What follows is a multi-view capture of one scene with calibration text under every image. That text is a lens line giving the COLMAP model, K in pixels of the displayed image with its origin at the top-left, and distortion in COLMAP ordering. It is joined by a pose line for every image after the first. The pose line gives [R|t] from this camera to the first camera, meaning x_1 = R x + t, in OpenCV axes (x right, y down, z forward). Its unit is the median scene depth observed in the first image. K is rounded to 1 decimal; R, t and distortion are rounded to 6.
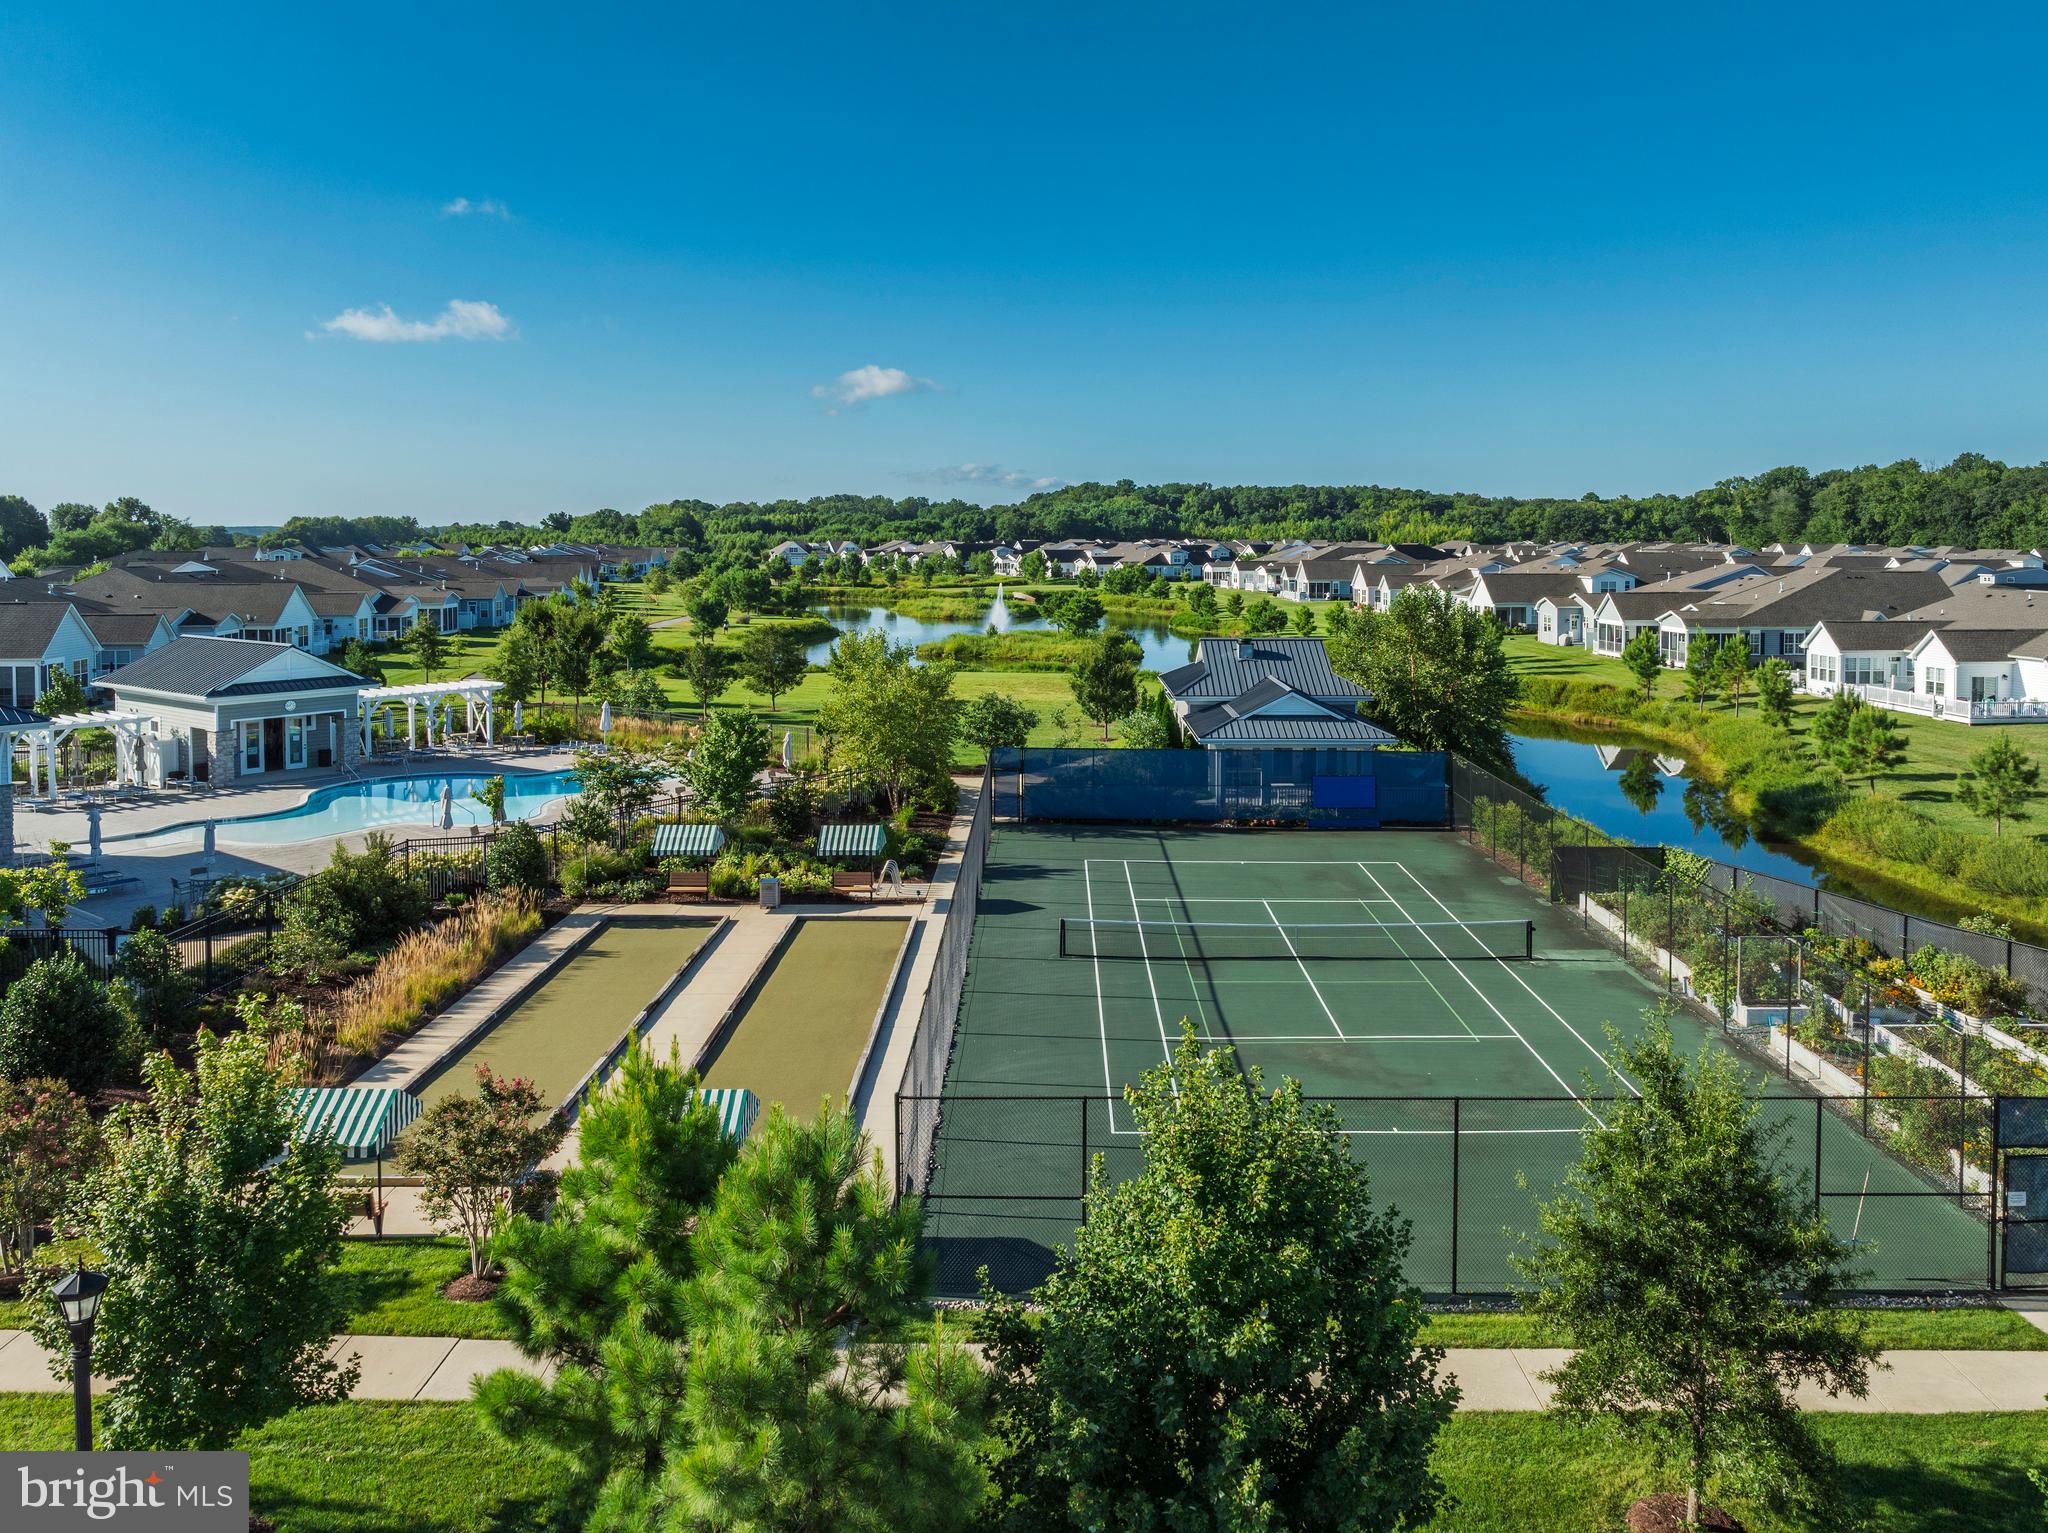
lens RADIAL K [[1429.1, 0, 1023.0], [0, 1429.1, 764.7], [0, 0, 1]] dist [-0.043981, 0.021968]
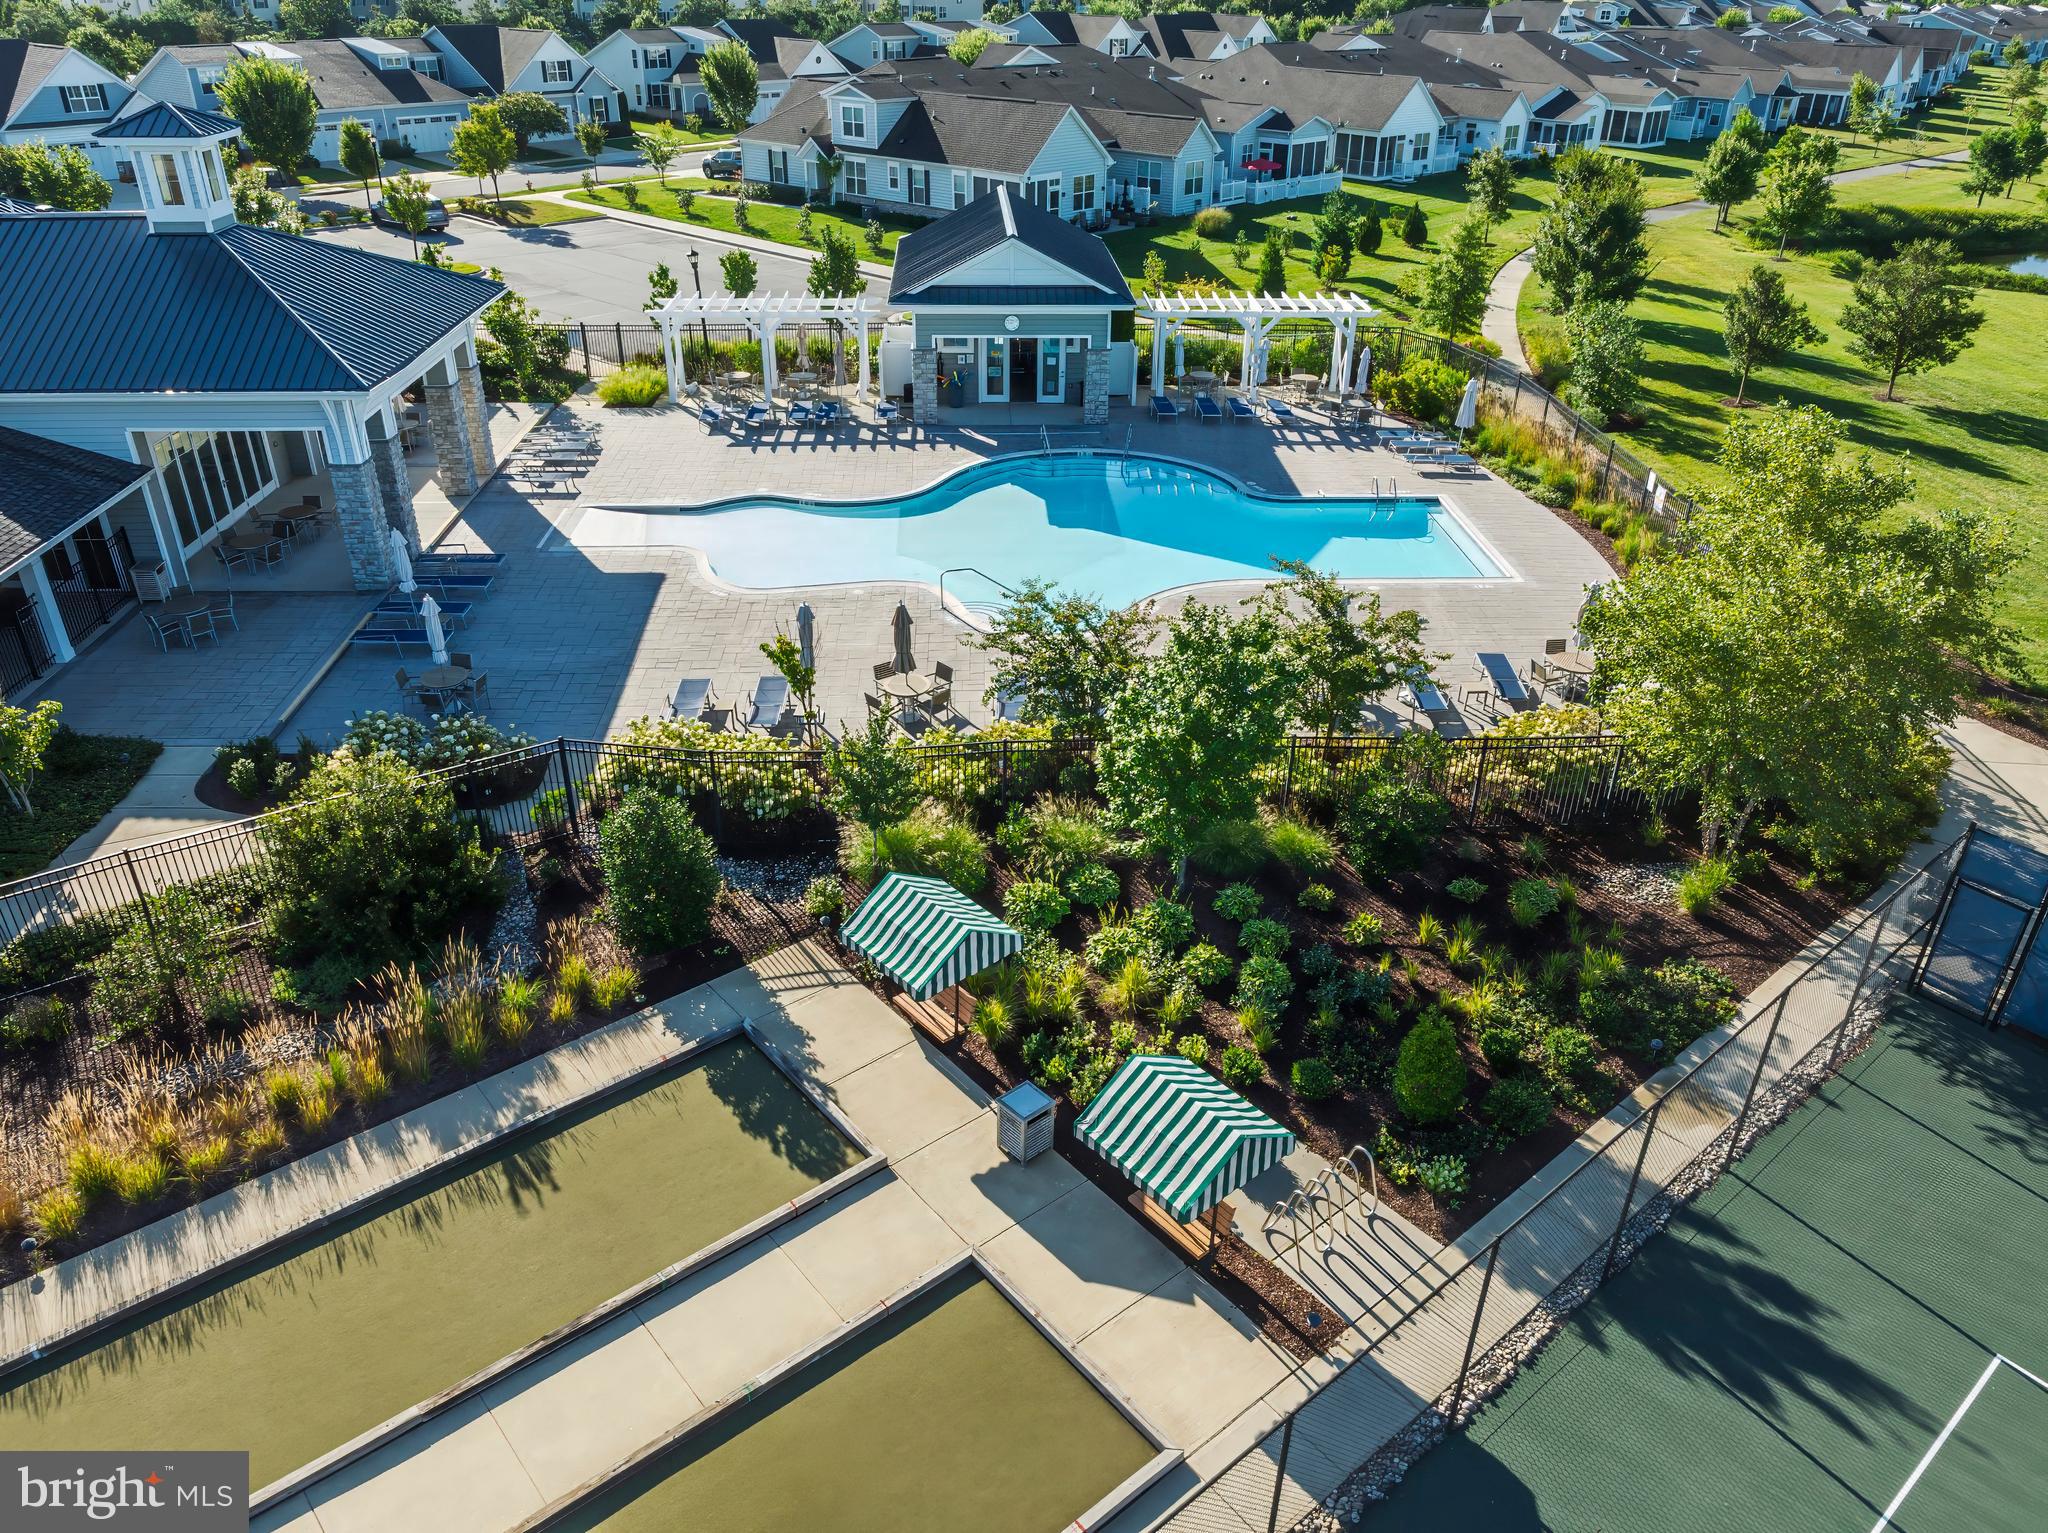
lens RADIAL K [[1429.1, 0, 1024.2], [0, 1429.1, 767.3], [0, 0, 1]] dist [-0.043981, 0.021968]
pose [[0.649966, 0.371995, -0.662694, 0.036705], [-0.121937, 0.911758, 0.392209, -0.106663], [0.750117, -0.174116, 0.637972, 0.456320]]
